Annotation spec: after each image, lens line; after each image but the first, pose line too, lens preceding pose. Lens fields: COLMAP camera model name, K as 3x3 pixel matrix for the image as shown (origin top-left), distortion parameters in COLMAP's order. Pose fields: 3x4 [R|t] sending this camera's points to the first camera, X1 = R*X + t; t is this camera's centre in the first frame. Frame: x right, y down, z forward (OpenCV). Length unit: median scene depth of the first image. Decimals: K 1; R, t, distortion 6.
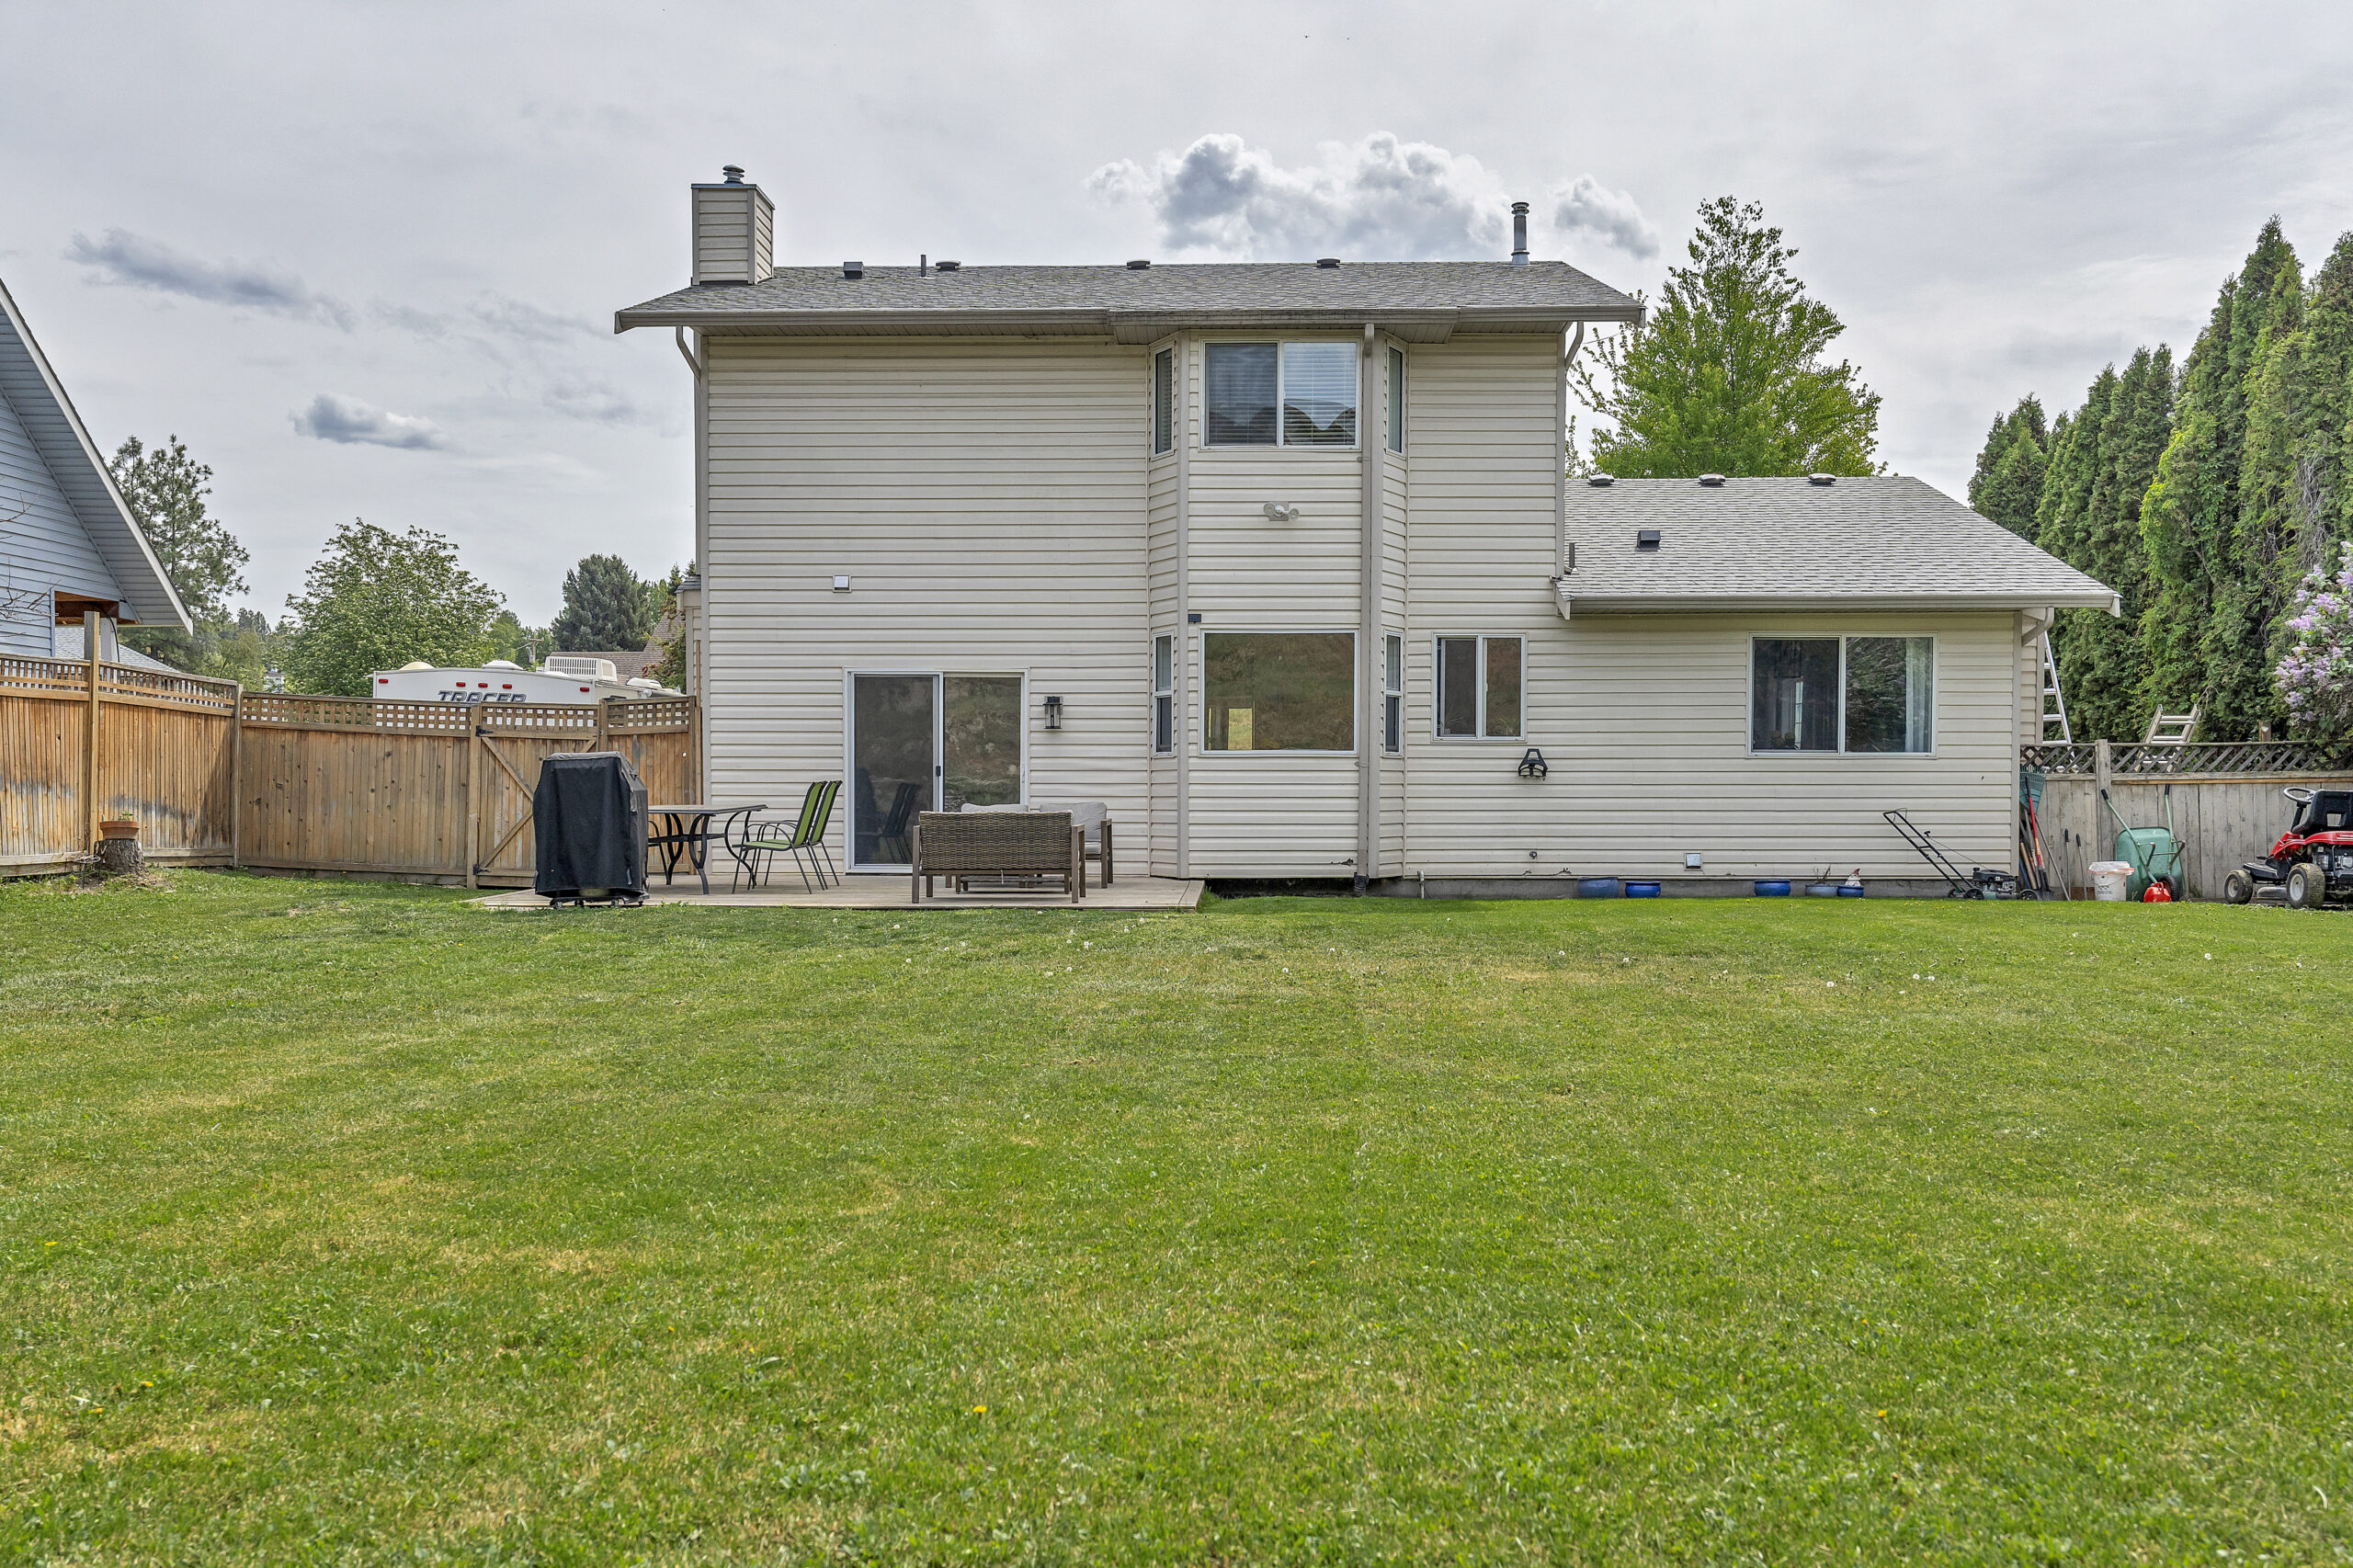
lens RADIAL K [[2094.3, 0, 1179.7], [0, 2094.3, 847.9], [0, 0, 1]] dist [-0.000772, 0.002726]
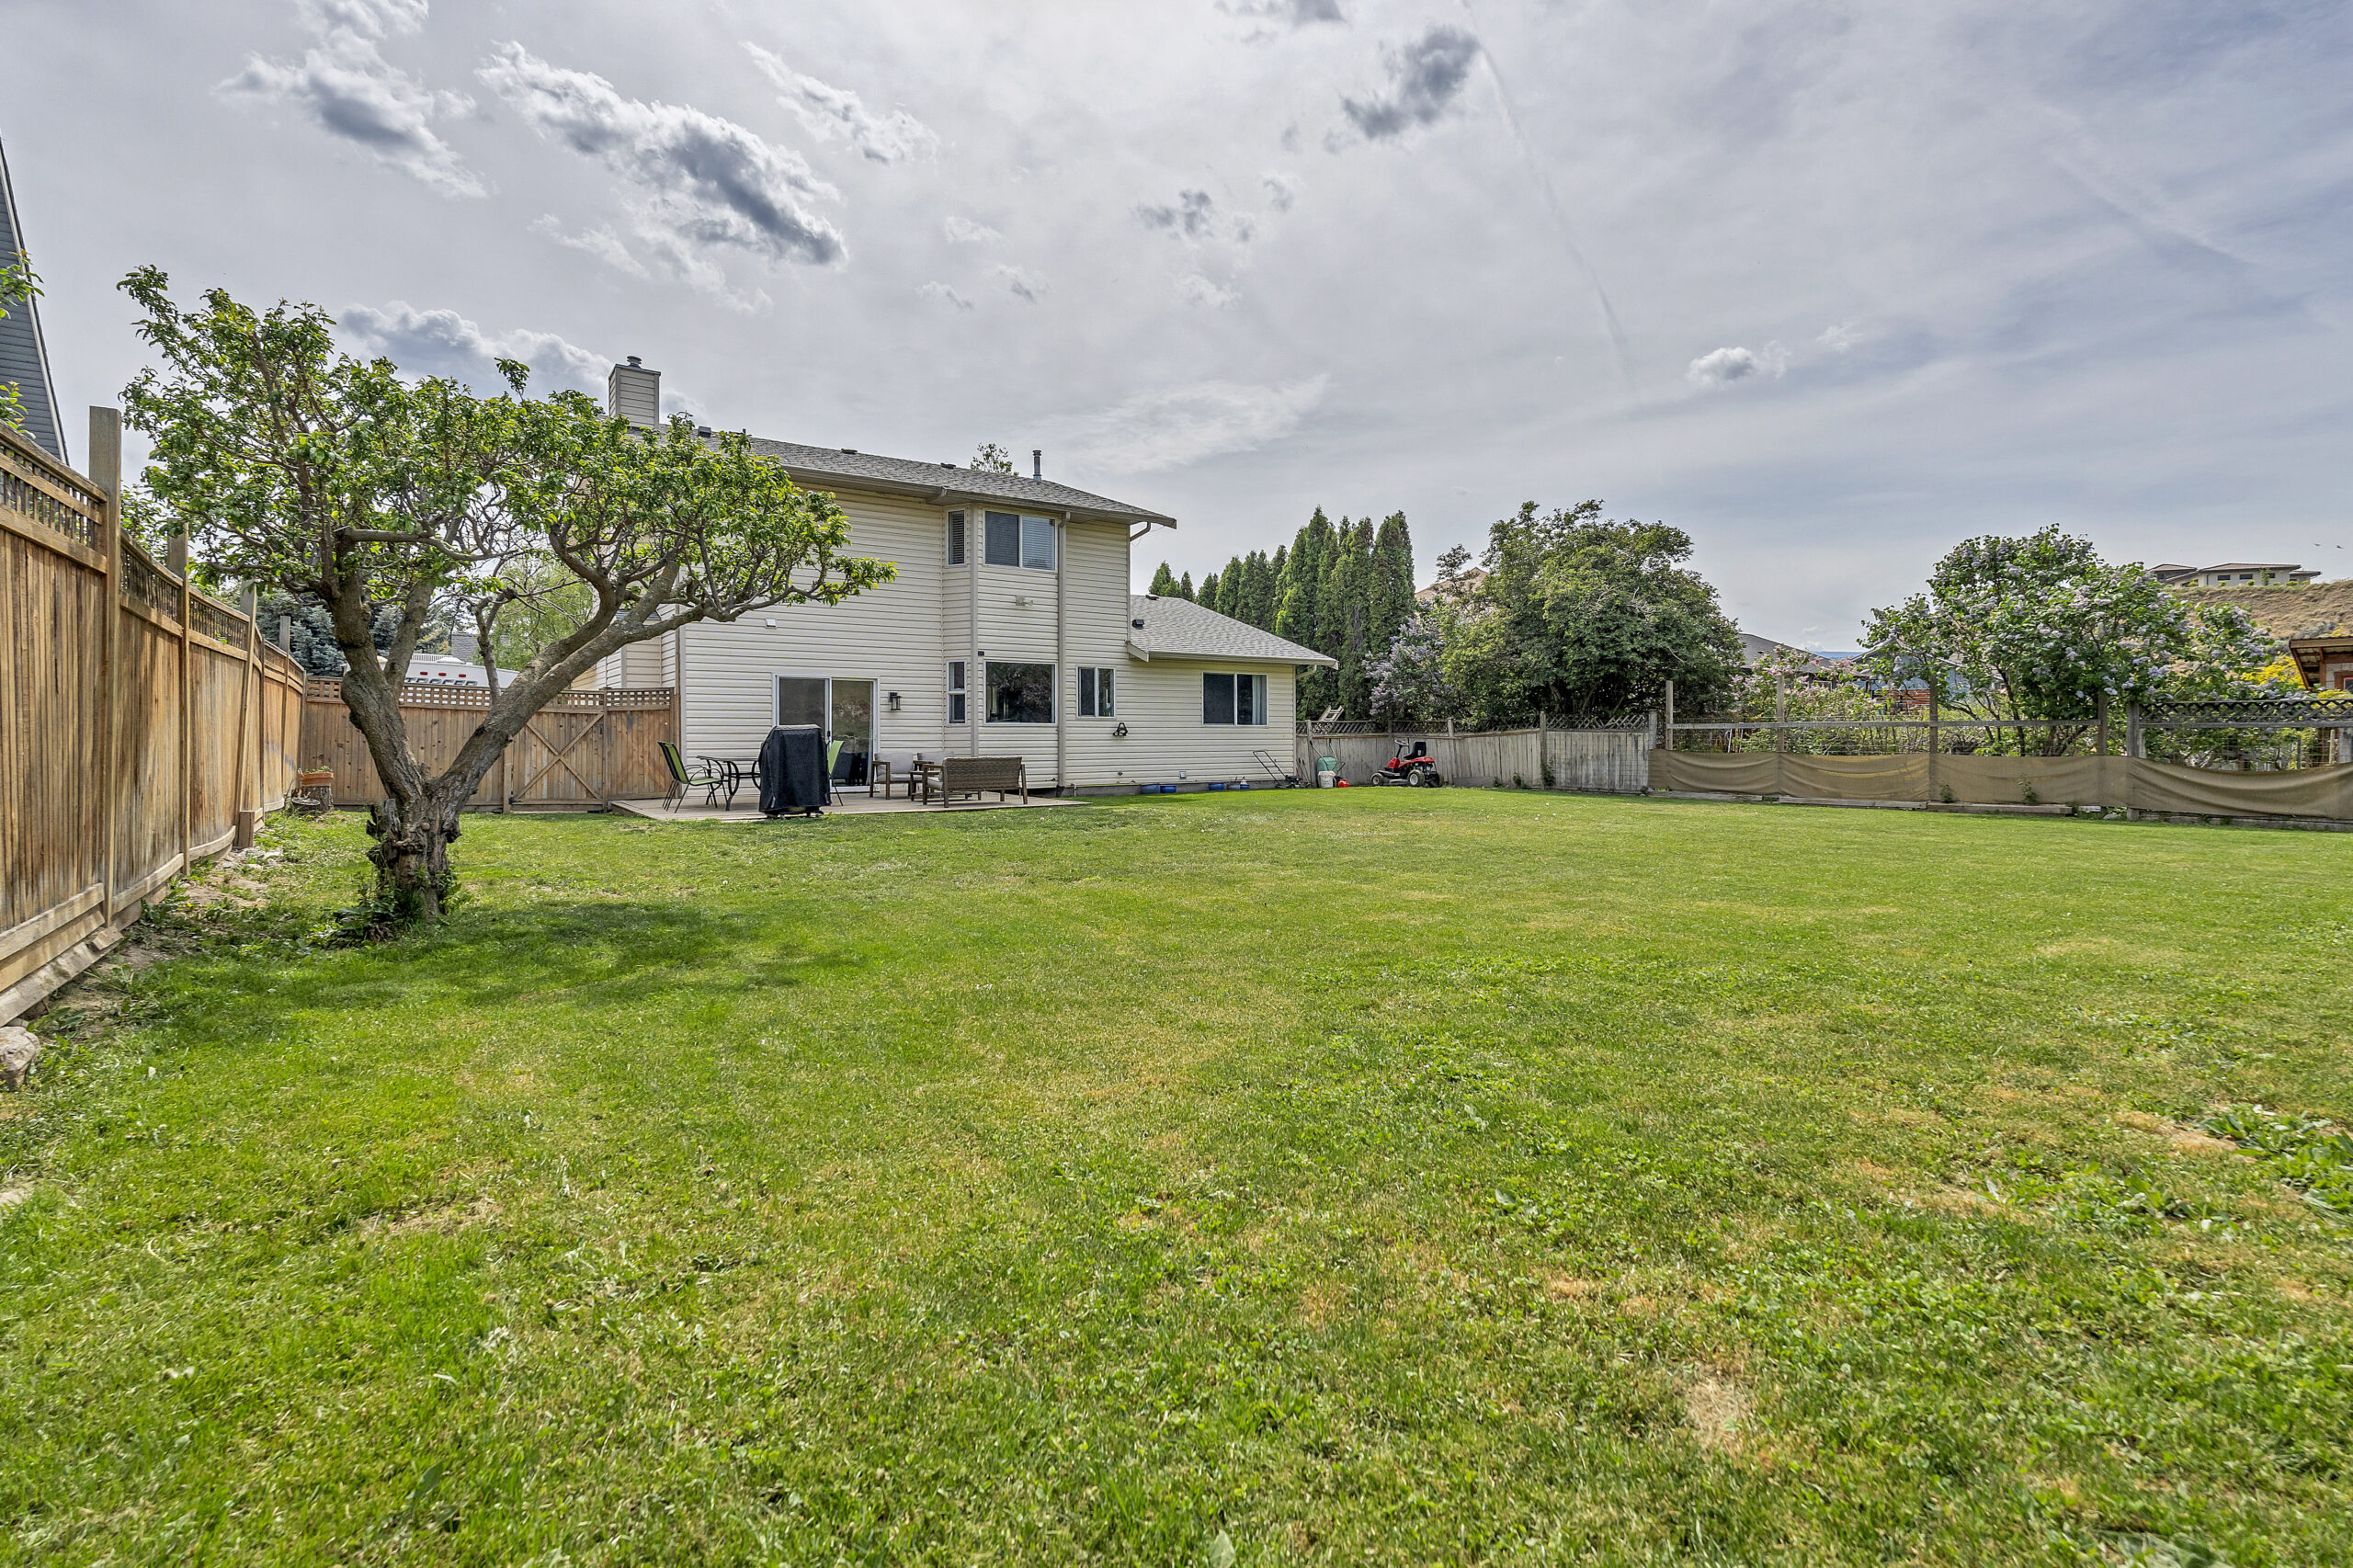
lens RADIAL K [[1114.0, 0, 1232.7], [0, 1114.0, 717.9], [0, 0, 1]] dist [-0.002165, -0.000291]
pose [[0.784814, 0.007275, 0.619688, -0.427058], [0.019859, 0.999122, -0.036881, -0.009161], [-0.619413, 0.041251, 0.783981, 0.065224]]
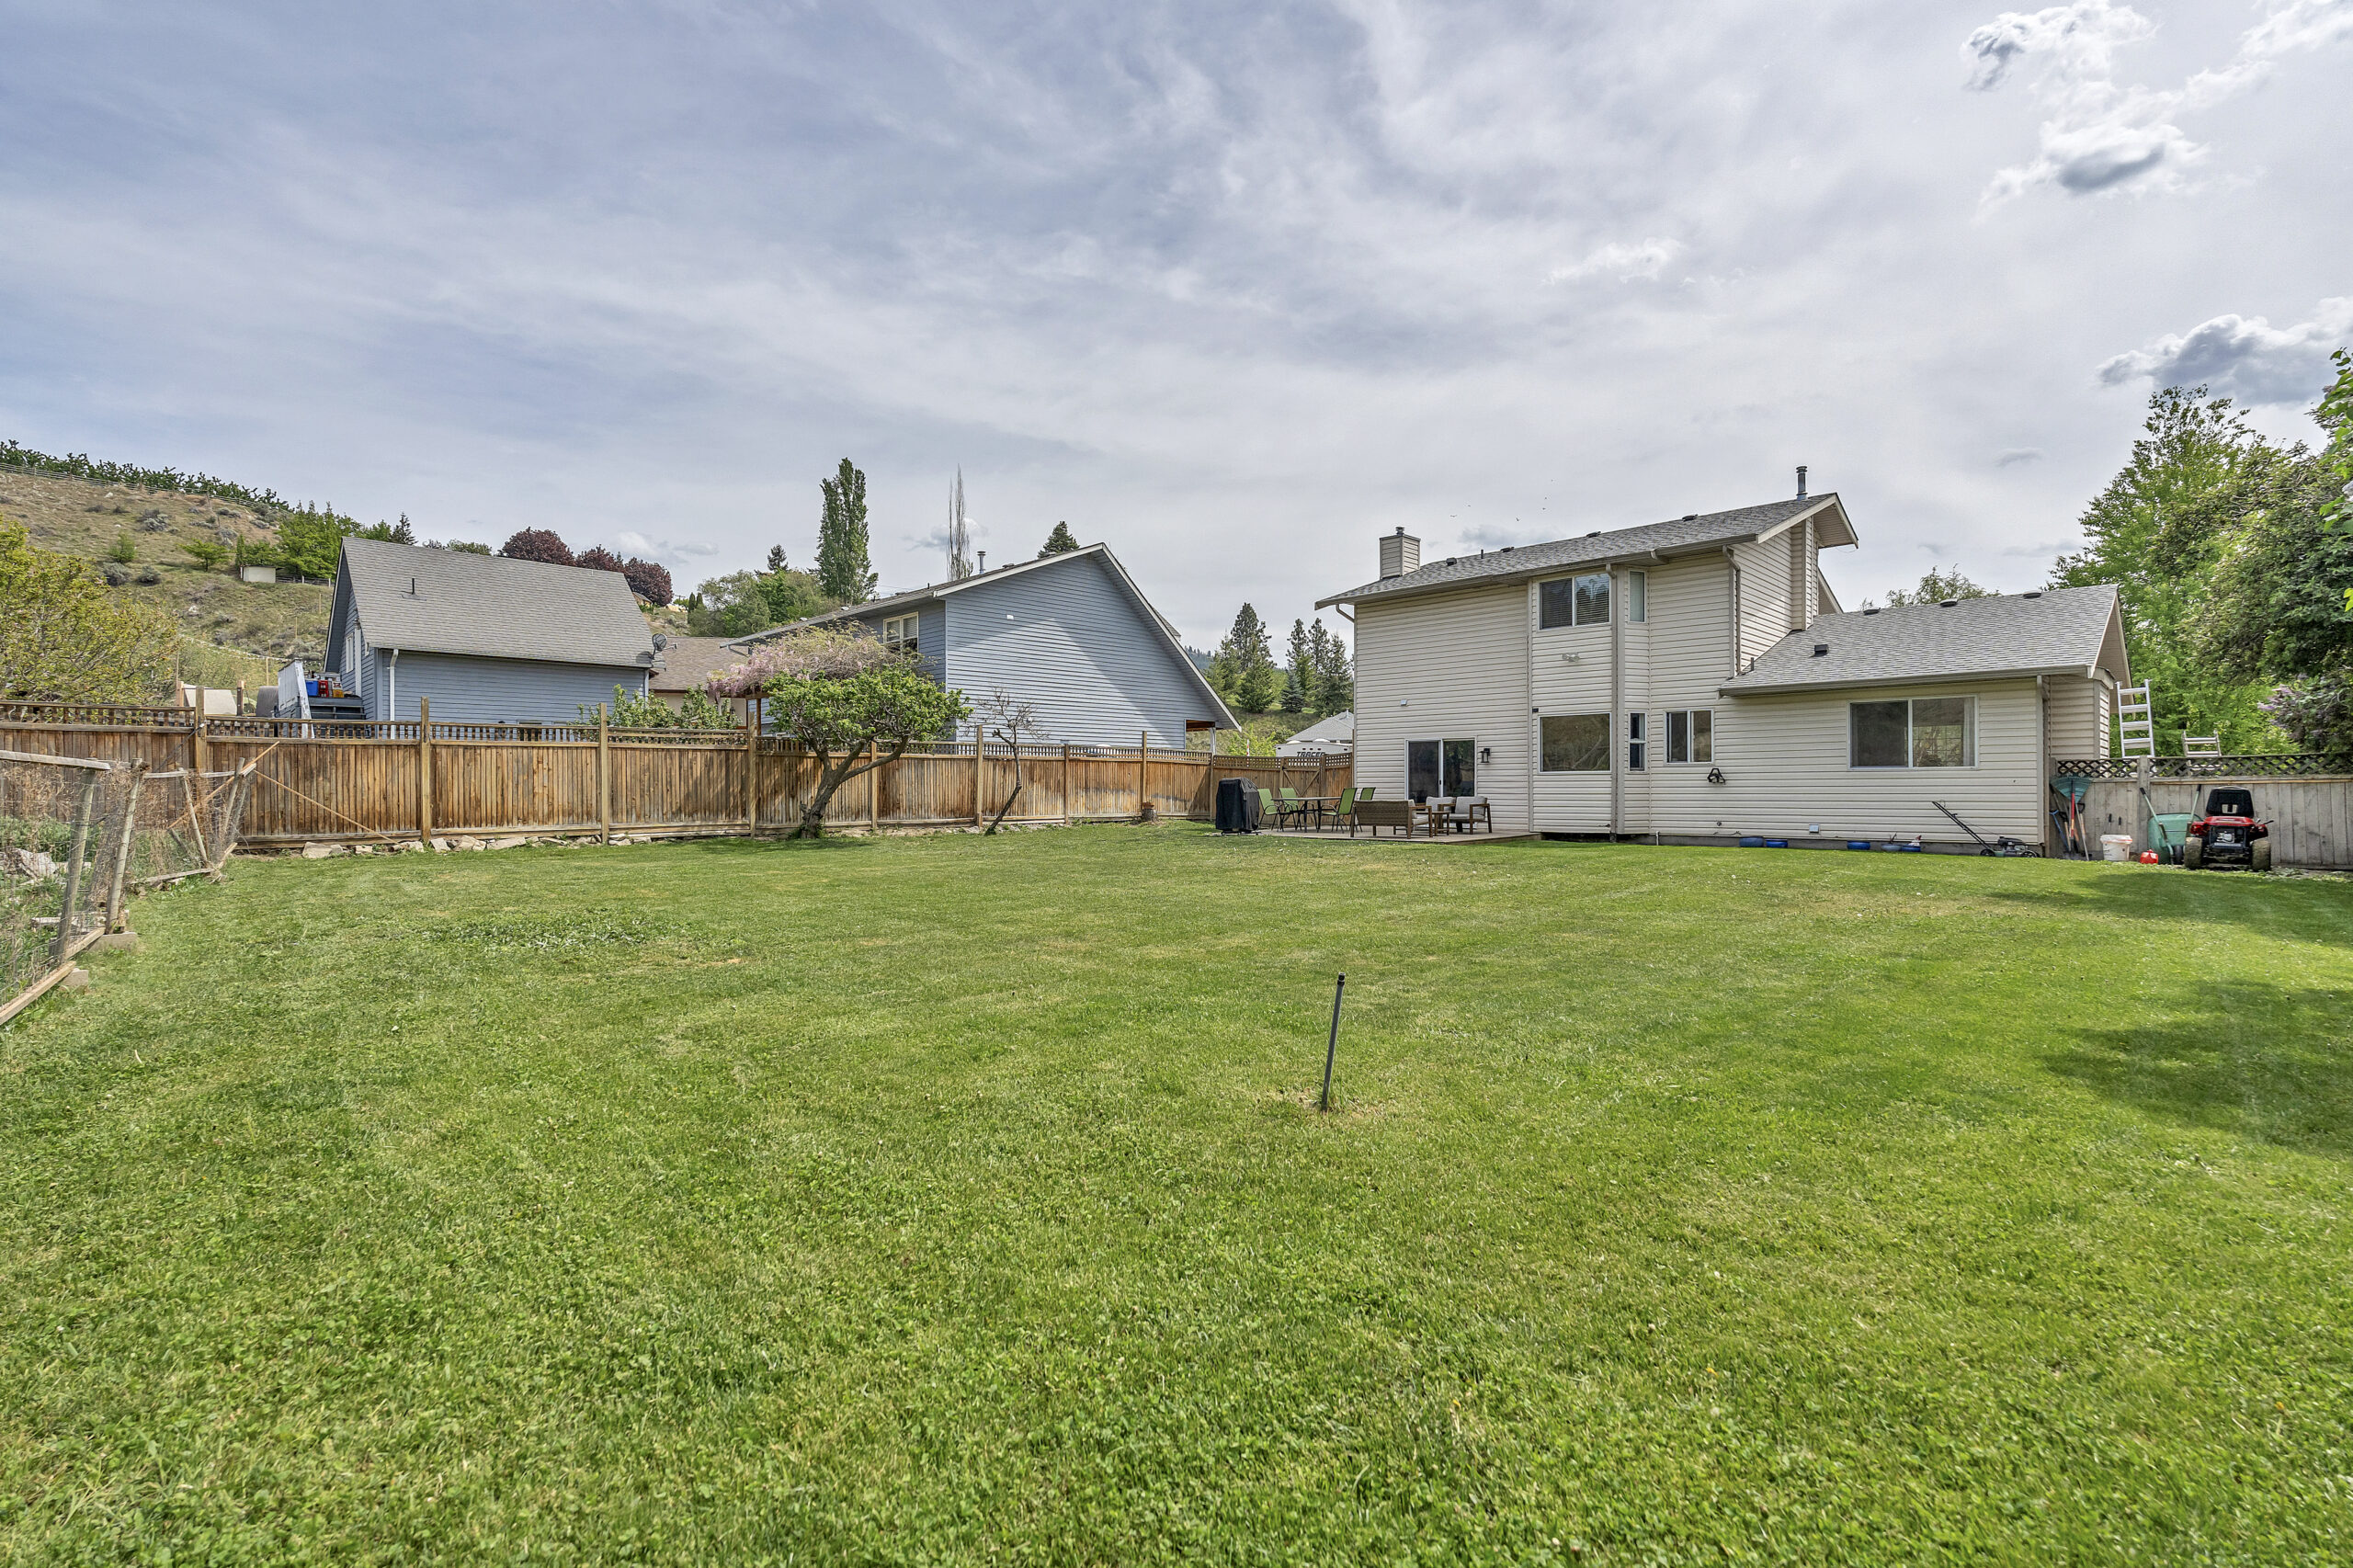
lens RADIAL K [[1083.3, 0, 1183.3], [0, 1083.3, 771.8], [0, 0, 1]] dist [-0.001319, -0.000328]
pose [[0.729449, -0.015023, -0.683870, 0.486413], [-0.016235, 0.999097, -0.039264, 0.002504], [0.683843, 0.039744, 0.728546, -0.047824]]
